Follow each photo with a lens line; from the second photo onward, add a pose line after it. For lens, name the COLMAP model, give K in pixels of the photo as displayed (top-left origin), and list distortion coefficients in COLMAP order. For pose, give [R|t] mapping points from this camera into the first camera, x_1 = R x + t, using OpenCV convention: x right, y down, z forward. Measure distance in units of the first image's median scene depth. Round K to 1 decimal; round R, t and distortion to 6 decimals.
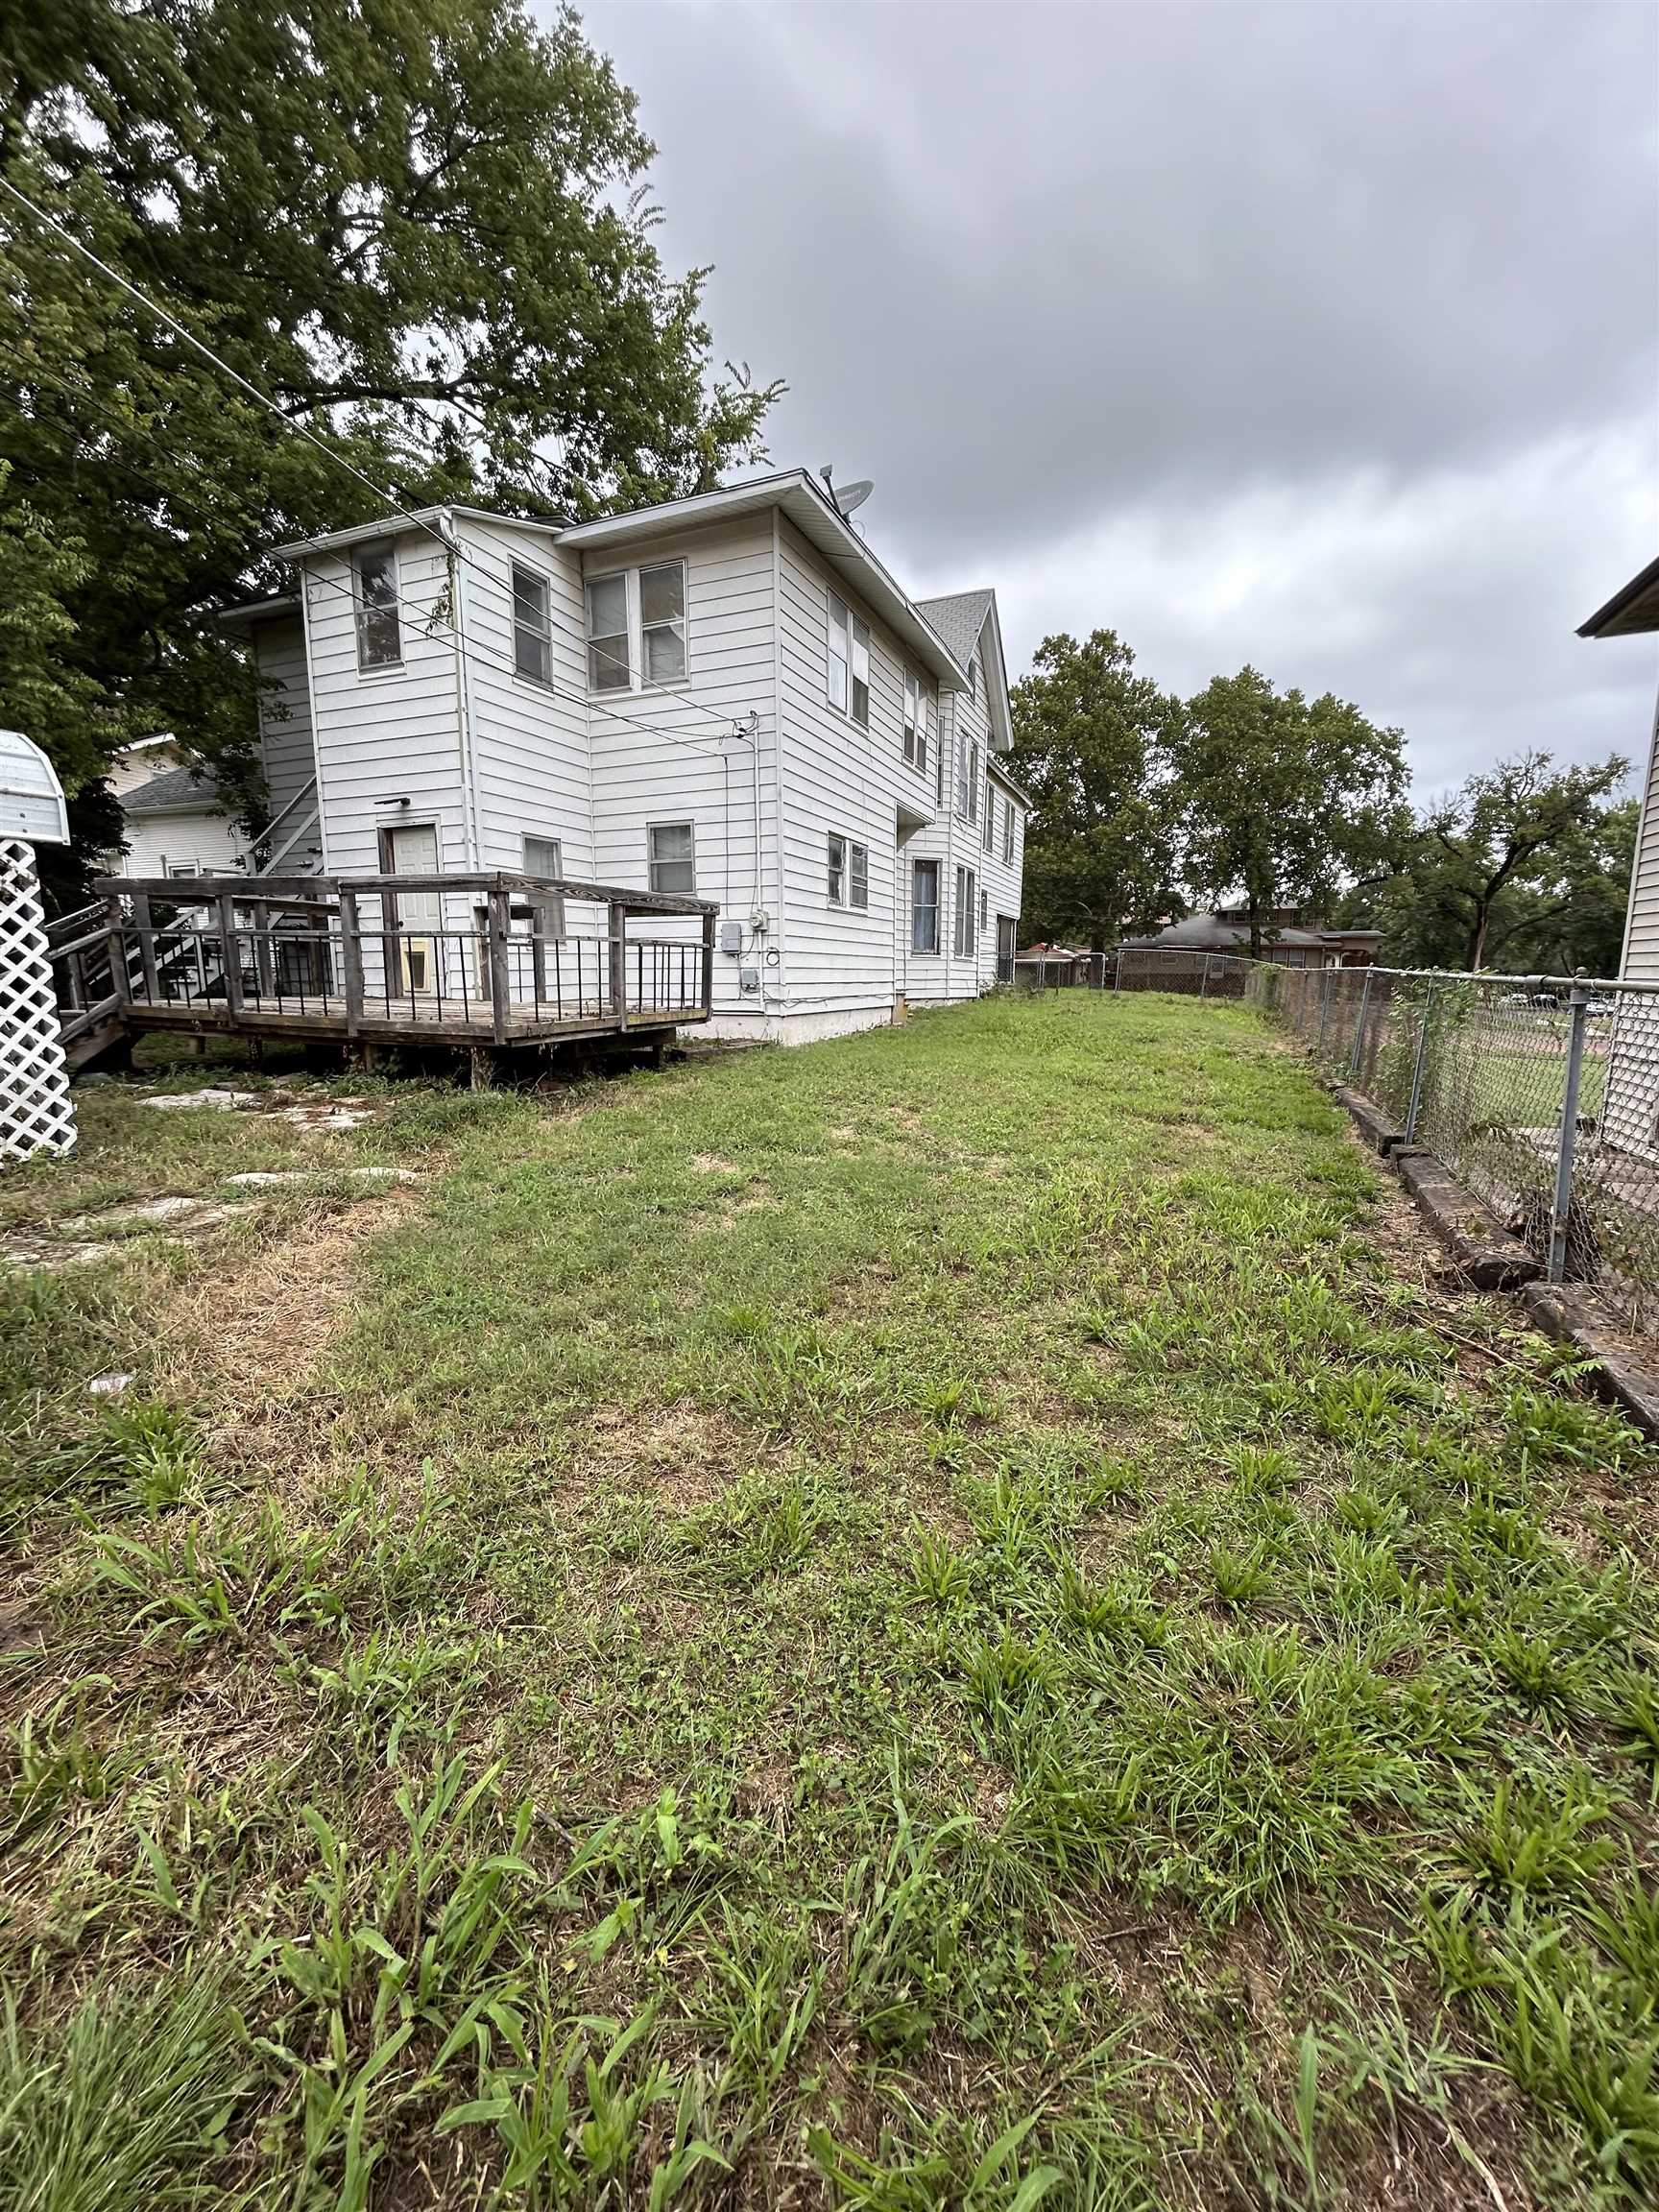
lens RADIAL K [[888.1, 0, 820.0], [0, 888.1, 1101.4], [0, 0, 1]] dist [-0.002284, 0.001243]
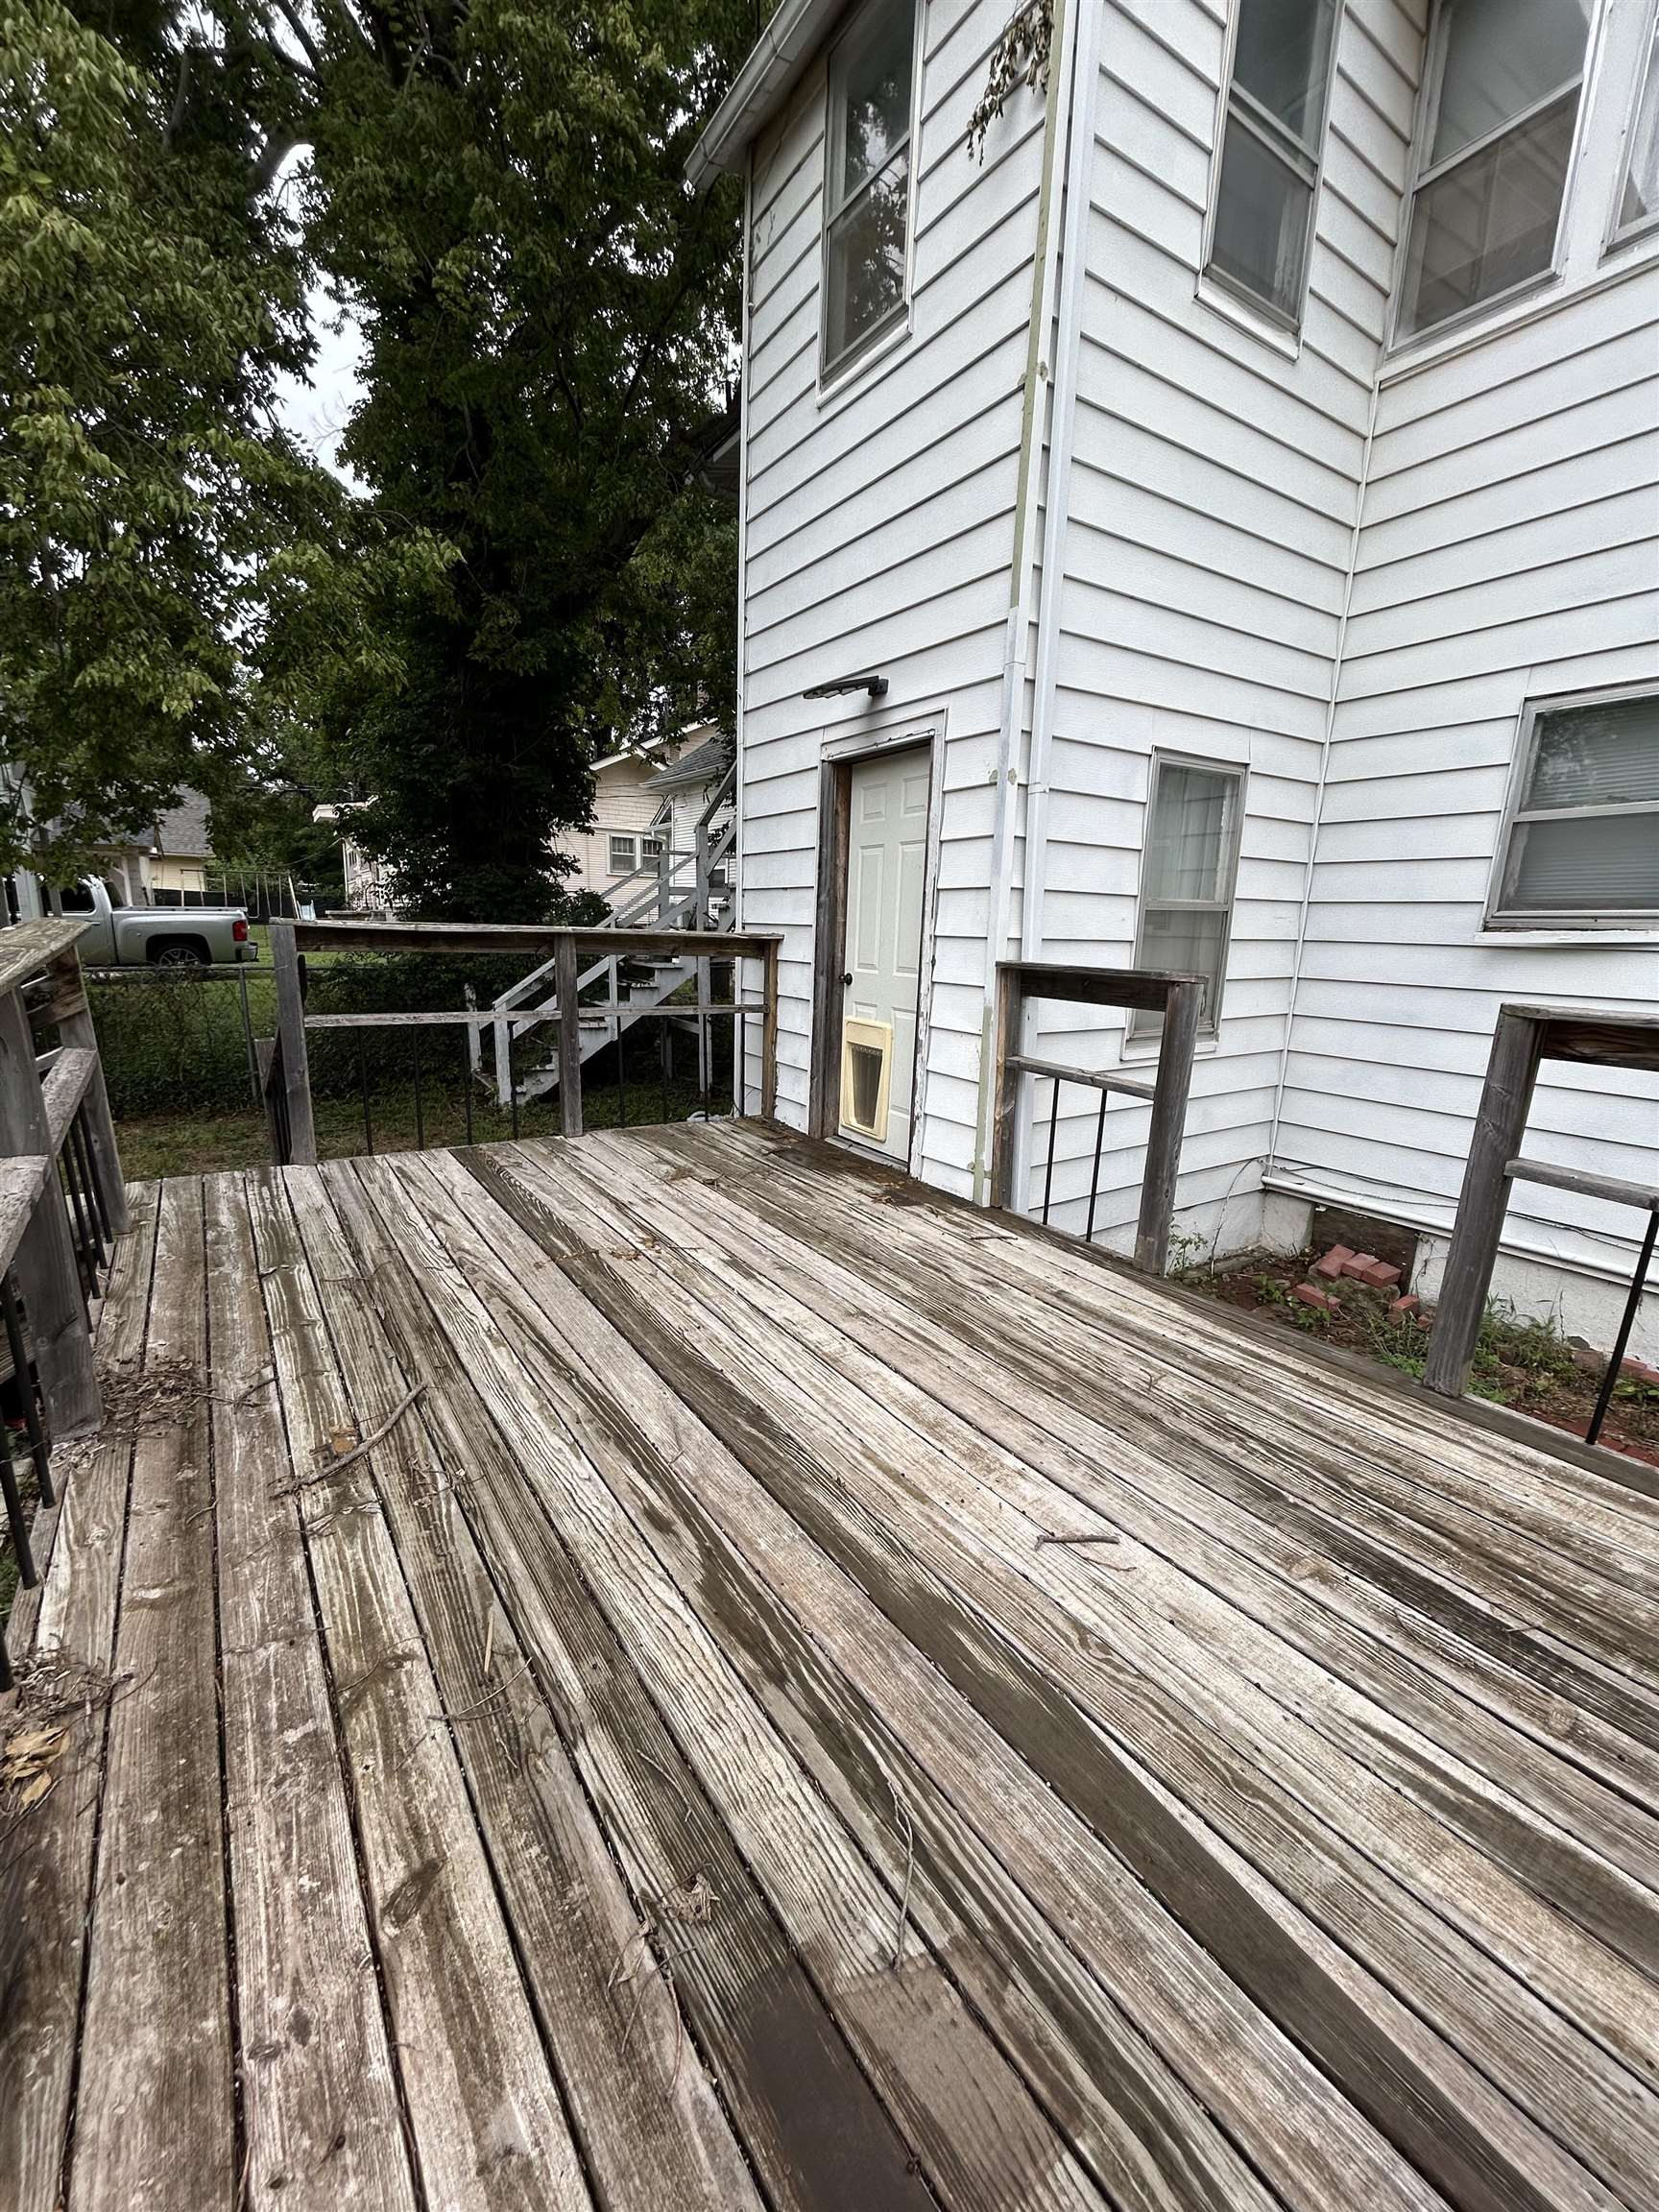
lens RADIAL K [[888.1, 0, 830.7], [0, 888.1, 1113.8], [0, 0, 1]] dist [-0.002284, 0.001243]
pose [[0.826499, 0.141042, -0.544983, -0.231748], [-0.113976, 0.989980, 0.083356, -0.173499], [0.551279, -0.006779, 0.834293, 0.636697]]
